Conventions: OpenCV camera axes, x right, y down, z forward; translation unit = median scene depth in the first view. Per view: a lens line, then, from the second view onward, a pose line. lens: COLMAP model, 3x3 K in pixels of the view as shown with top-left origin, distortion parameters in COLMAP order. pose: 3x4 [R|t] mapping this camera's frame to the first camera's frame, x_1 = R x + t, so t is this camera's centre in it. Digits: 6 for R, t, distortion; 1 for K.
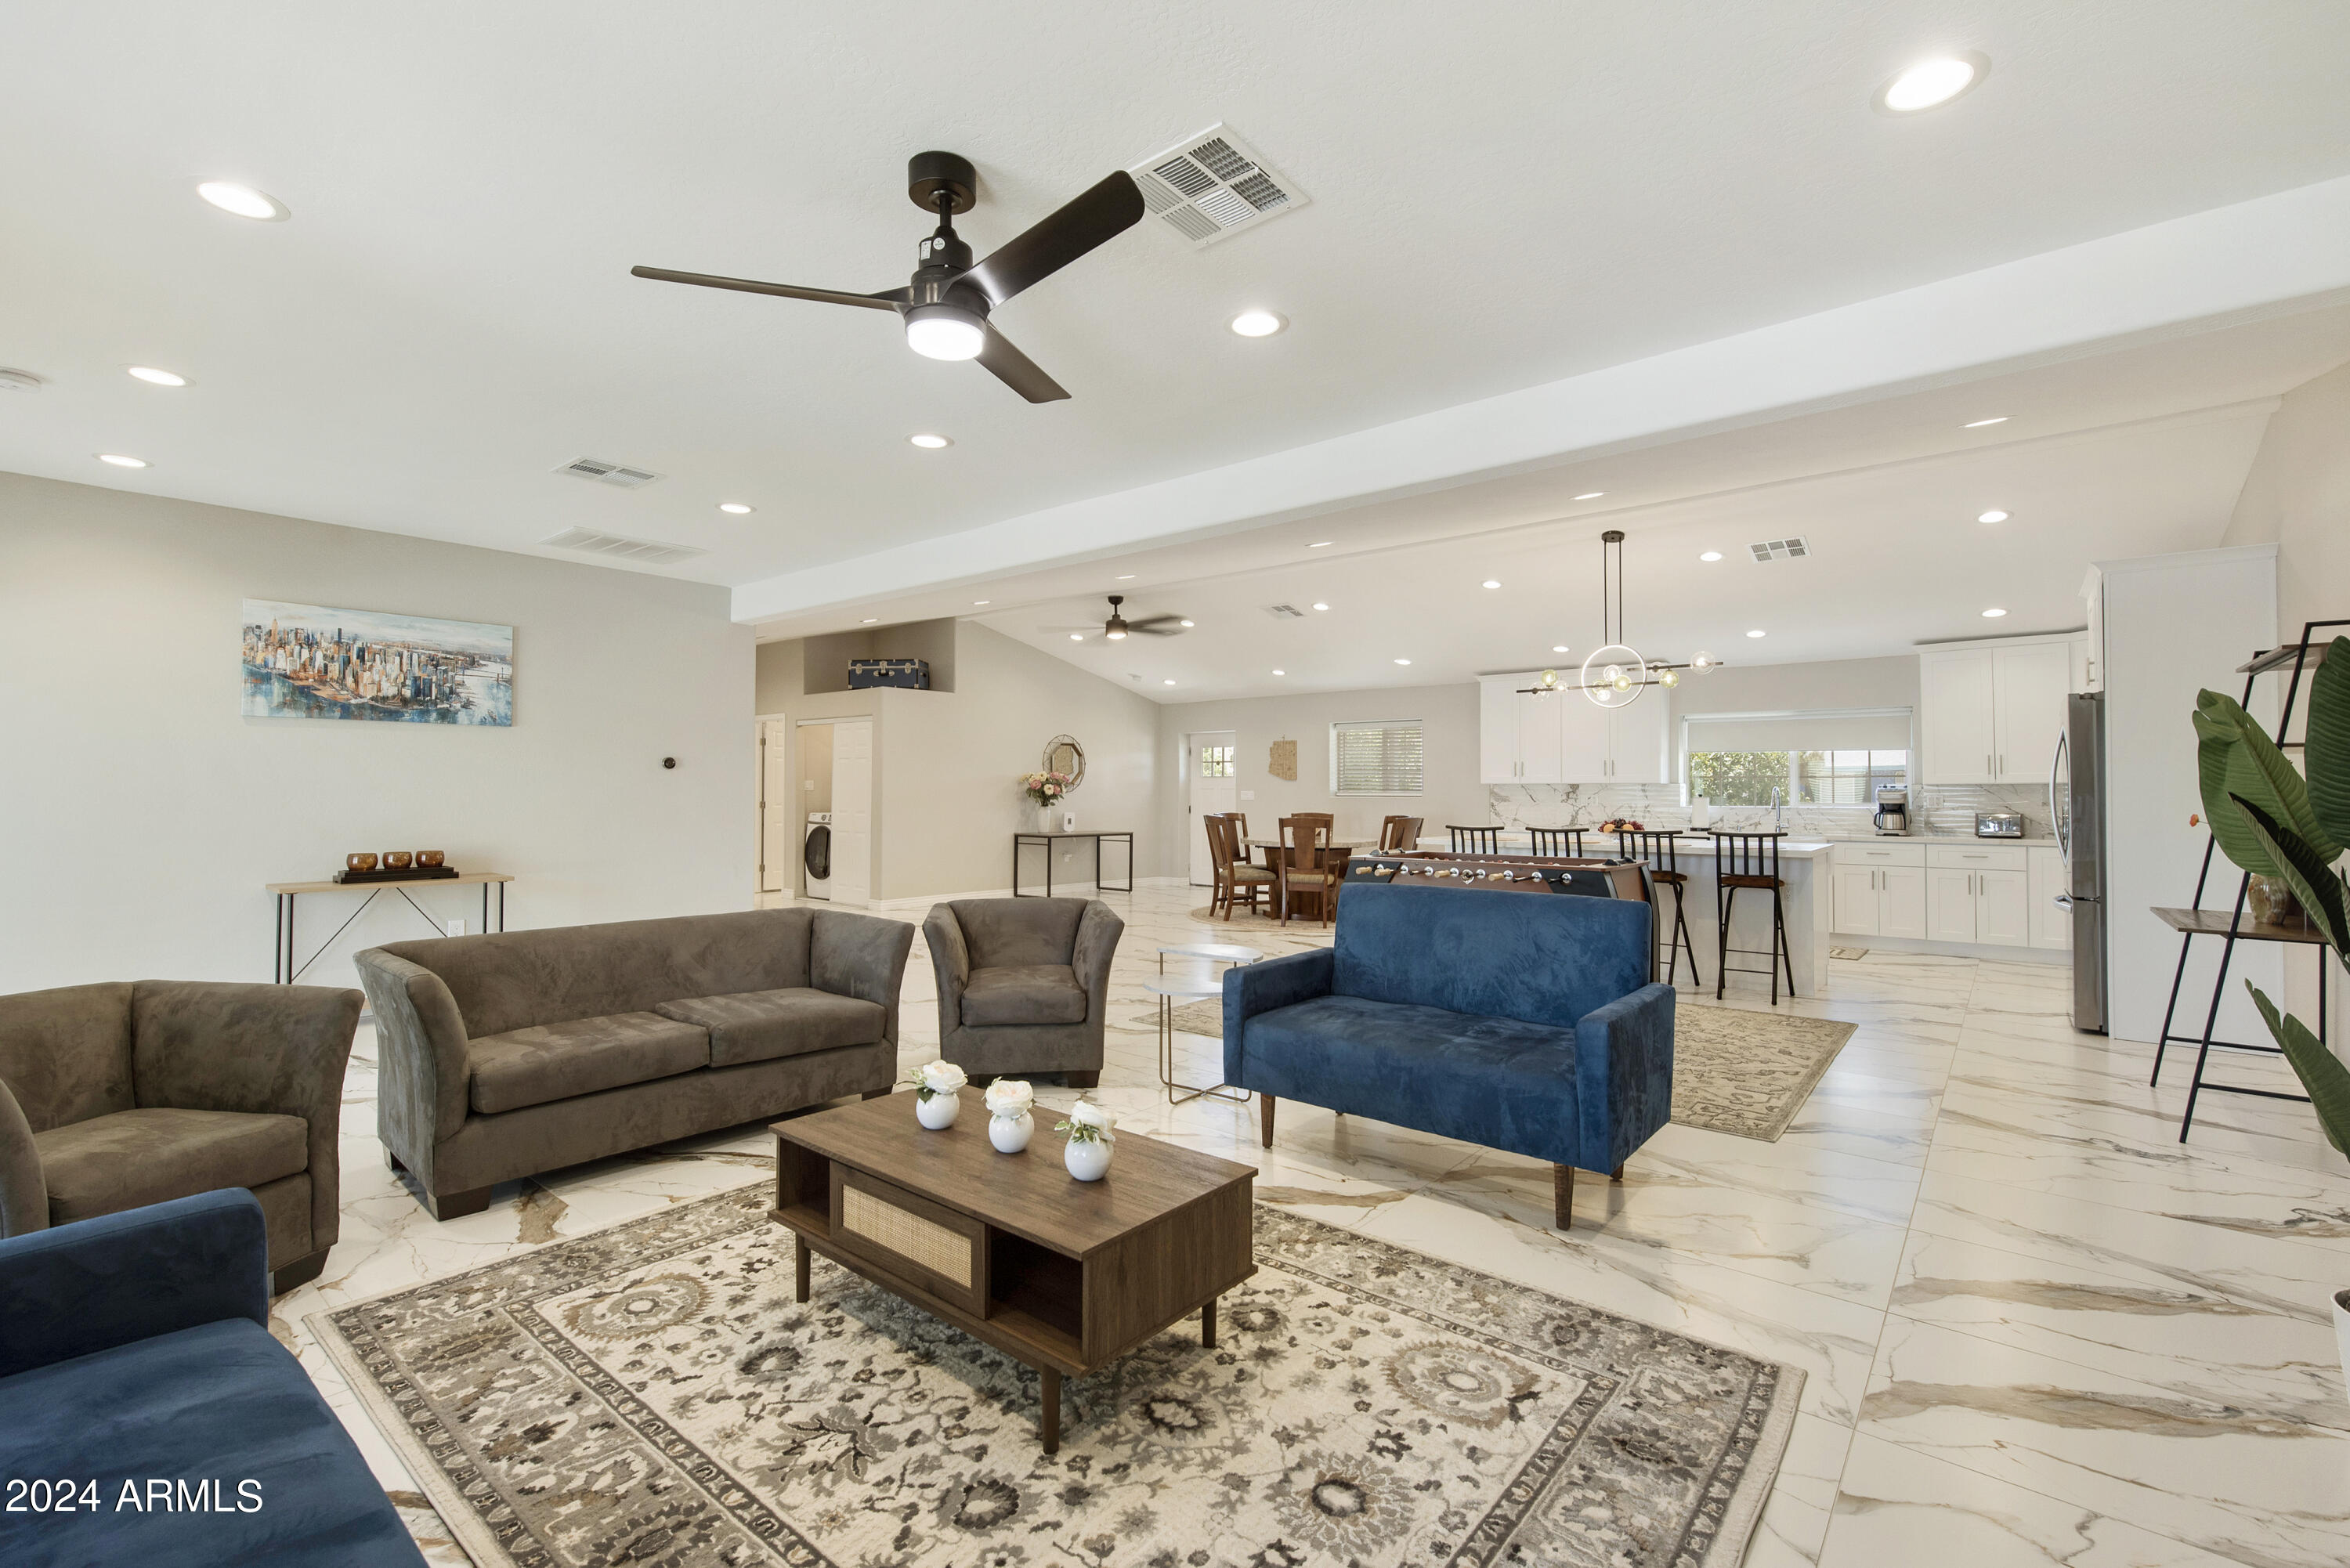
lens RADIAL K [[1017.7, 0, 1186.2], [0, 1017.7, 777.0], [0, 0, 1]] dist [0.011380, -0.000462]
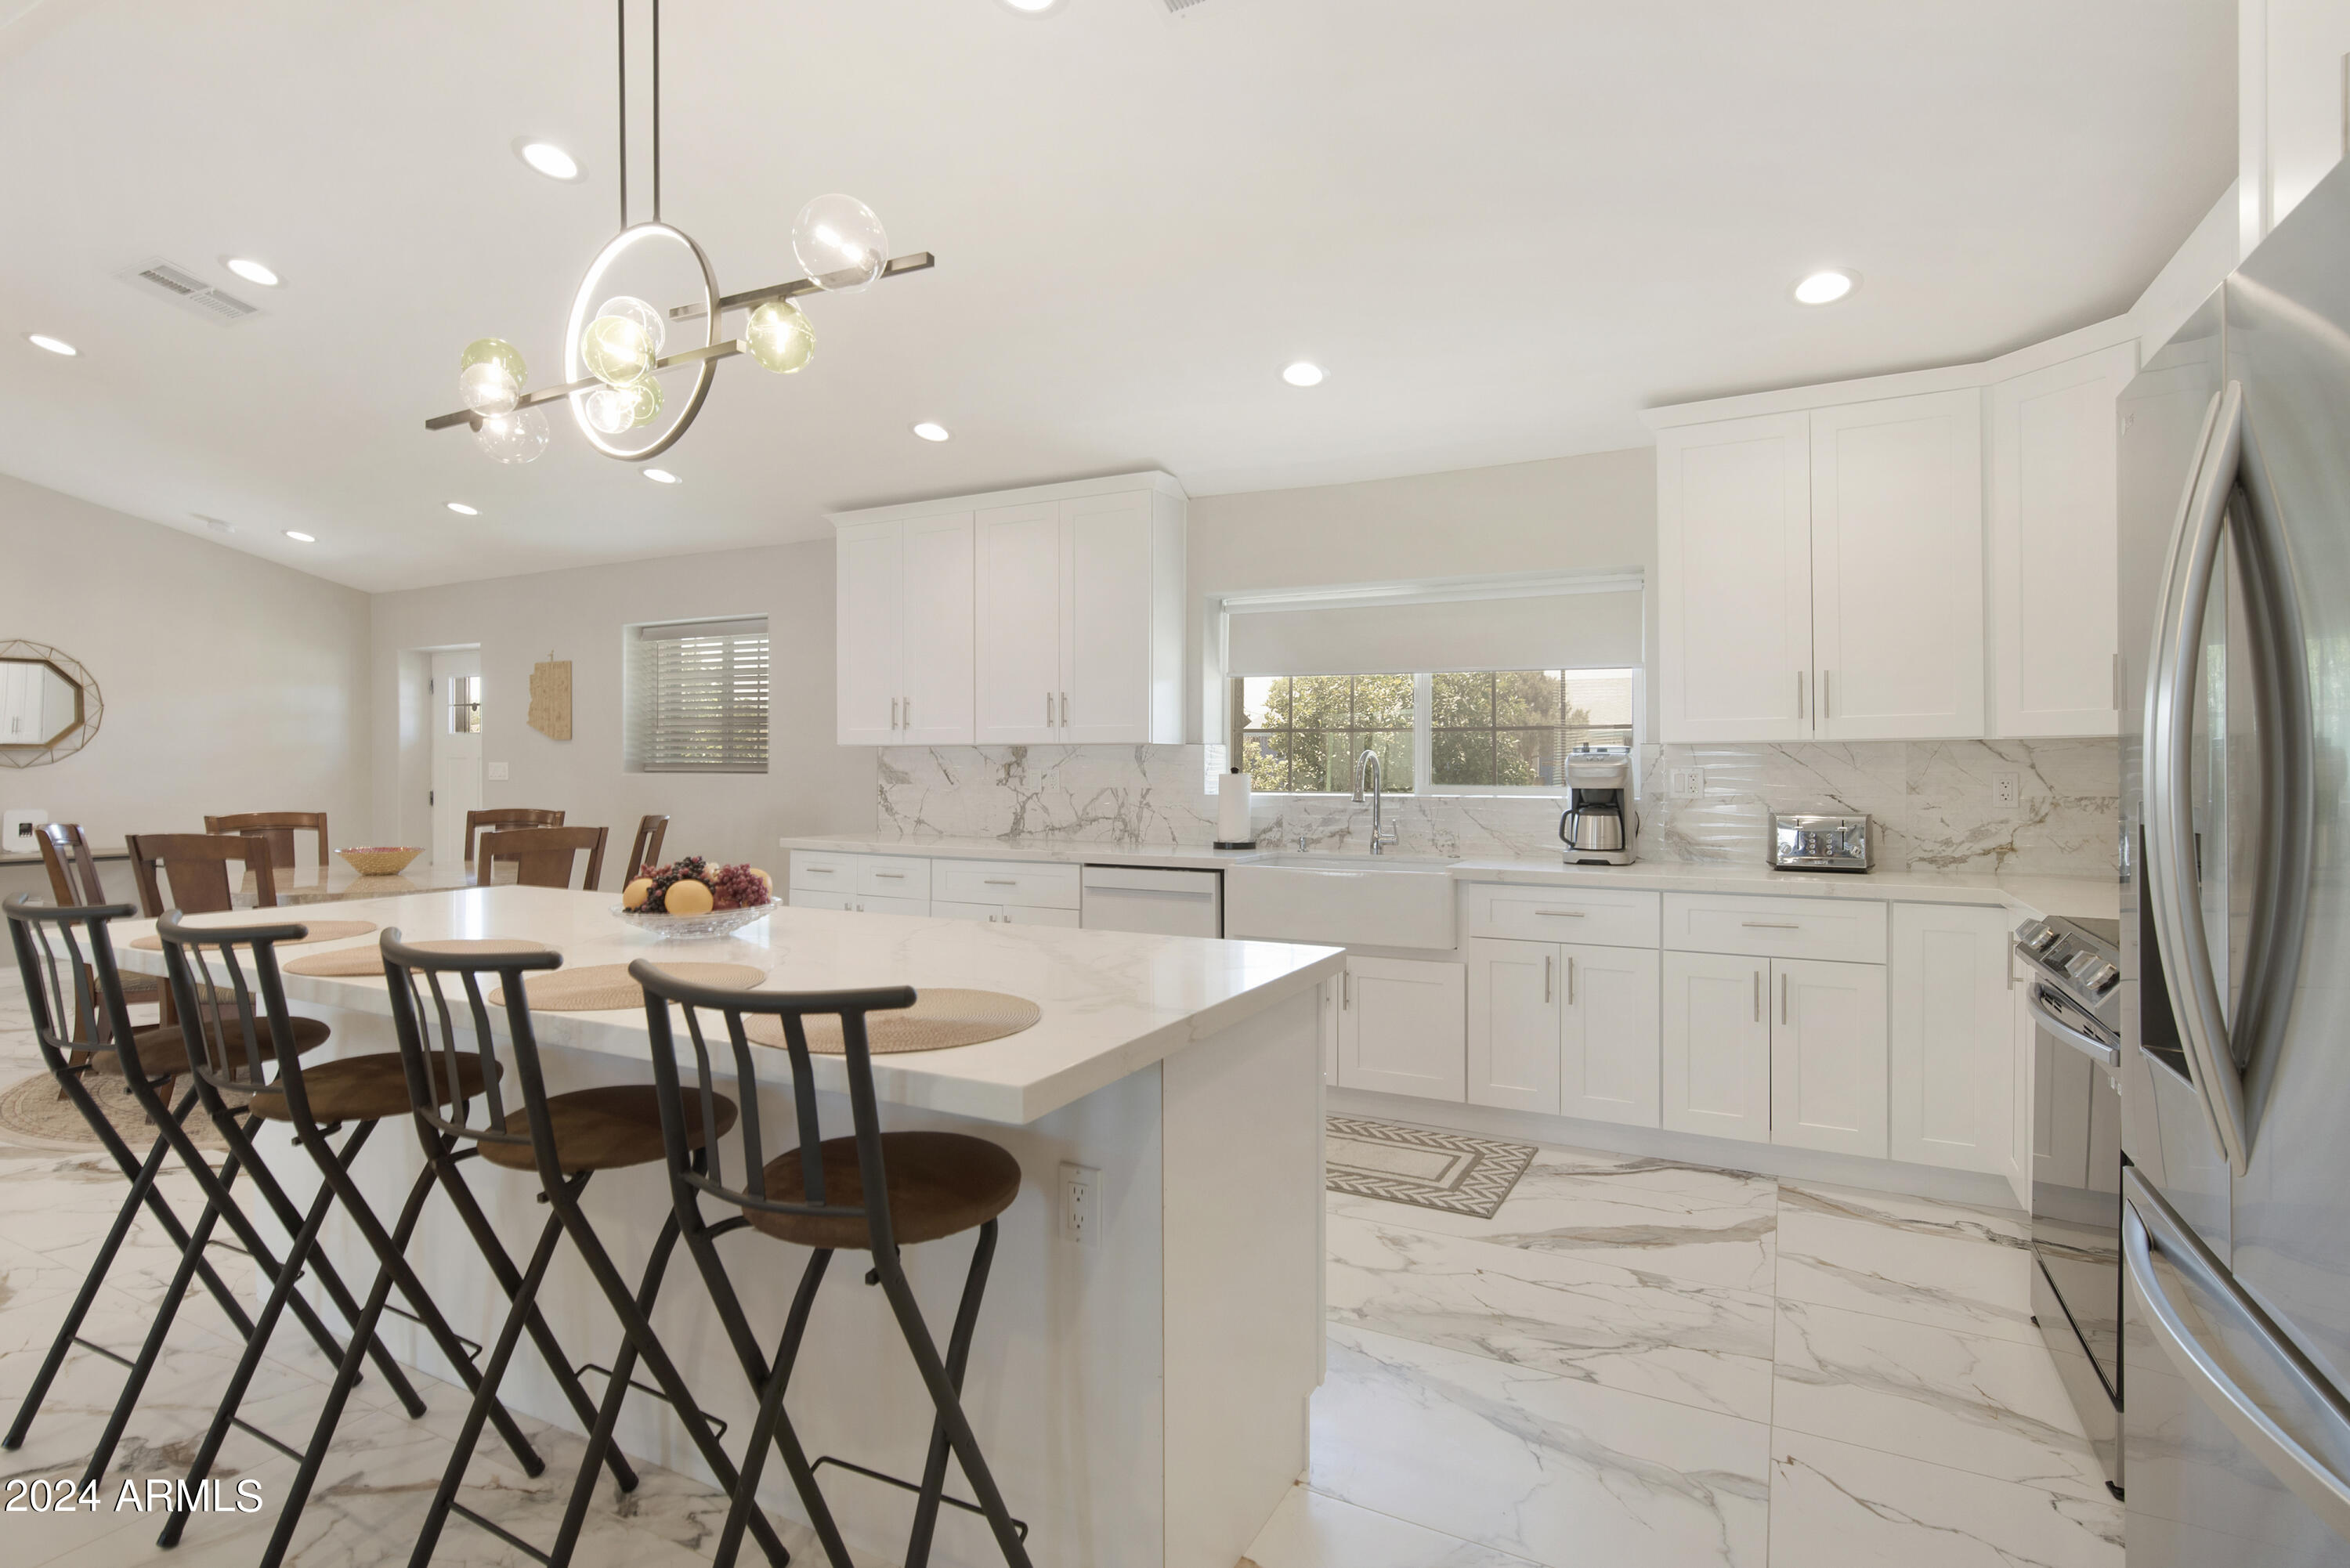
lens RADIAL K [[1146.2, 0, 1195.4], [0, 1146.2, 774.0], [0, 0, 1]] dist [0.004387, 0.000000]
pose [[0.977617, -0.005736, 0.210316, 0.424592], [0.000173, 0.999650, 0.026460, 0.006913], [-0.210394, -0.025831, 0.977275, 0.567229]]
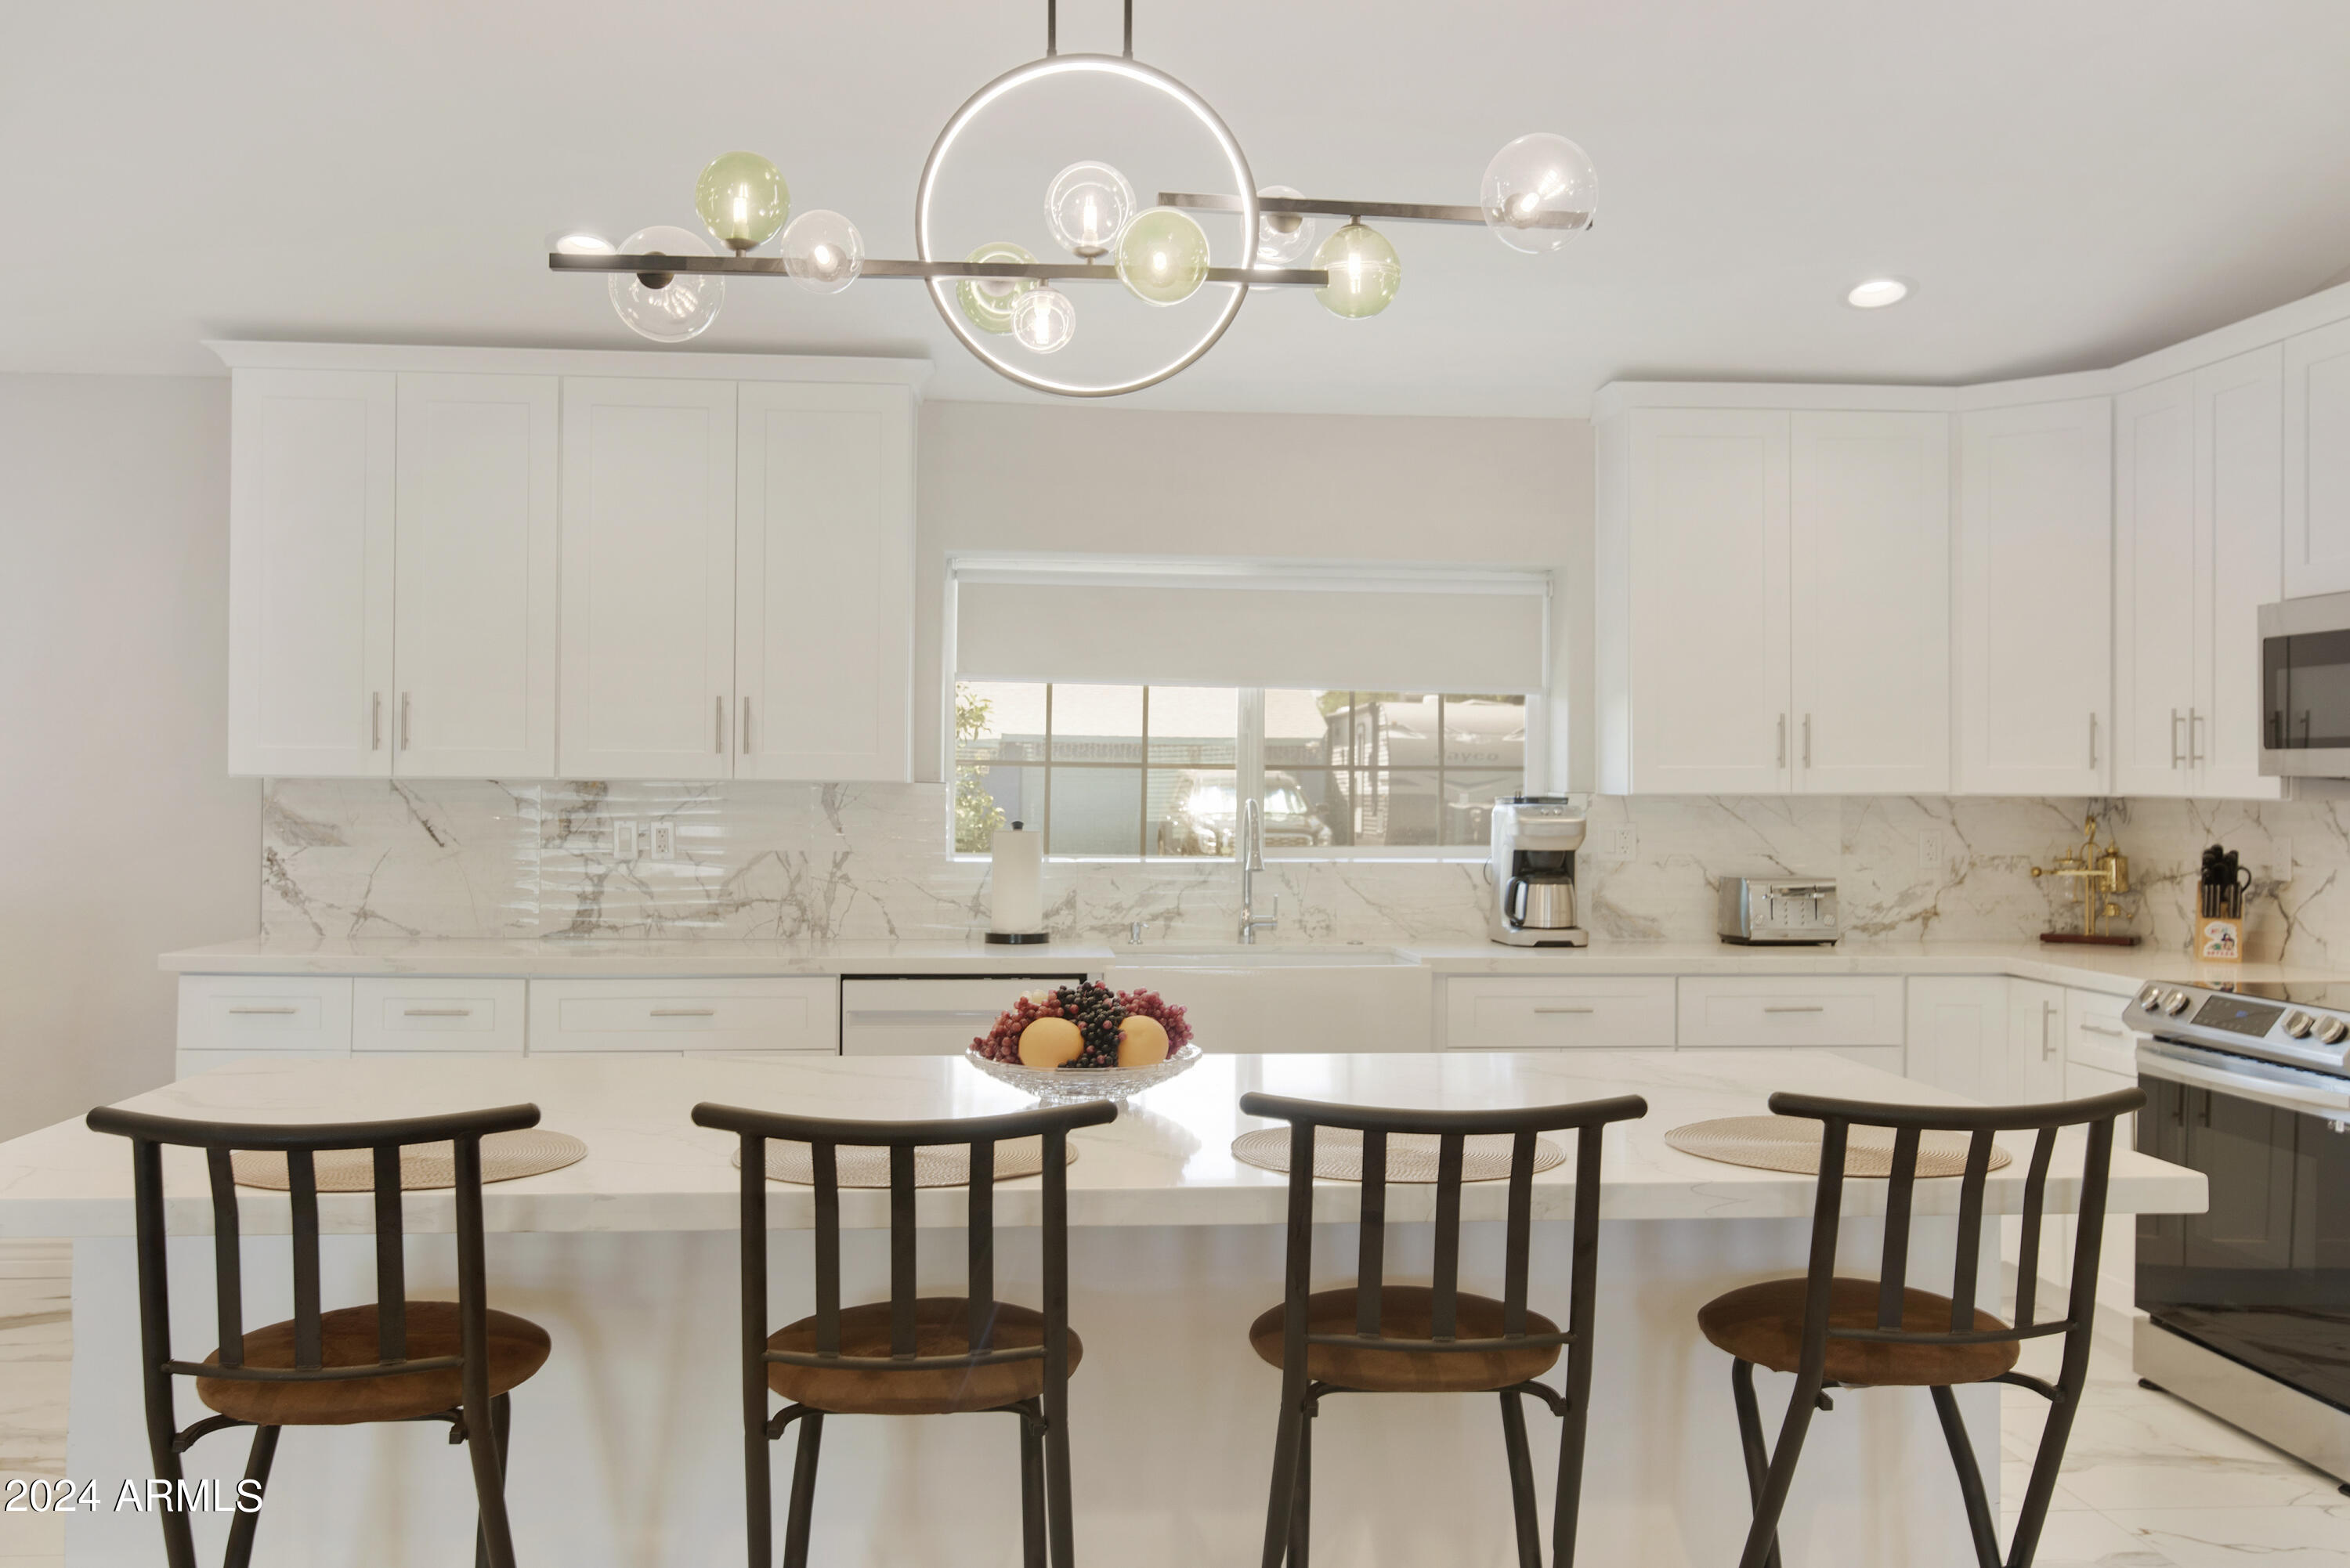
lens RADIAL K [[1970.2, 0, 1169.4], [0, 1970.2, 781.3], [0, 0, 1]] dist [0.000141, 0.028130]
pose [[0.724040, 0.005452, 0.689736, 0.153881], [-0.016966, 0.999807, 0.009907, -0.001158], [-0.689549, -0.018875, 0.723993, 0.616271]]
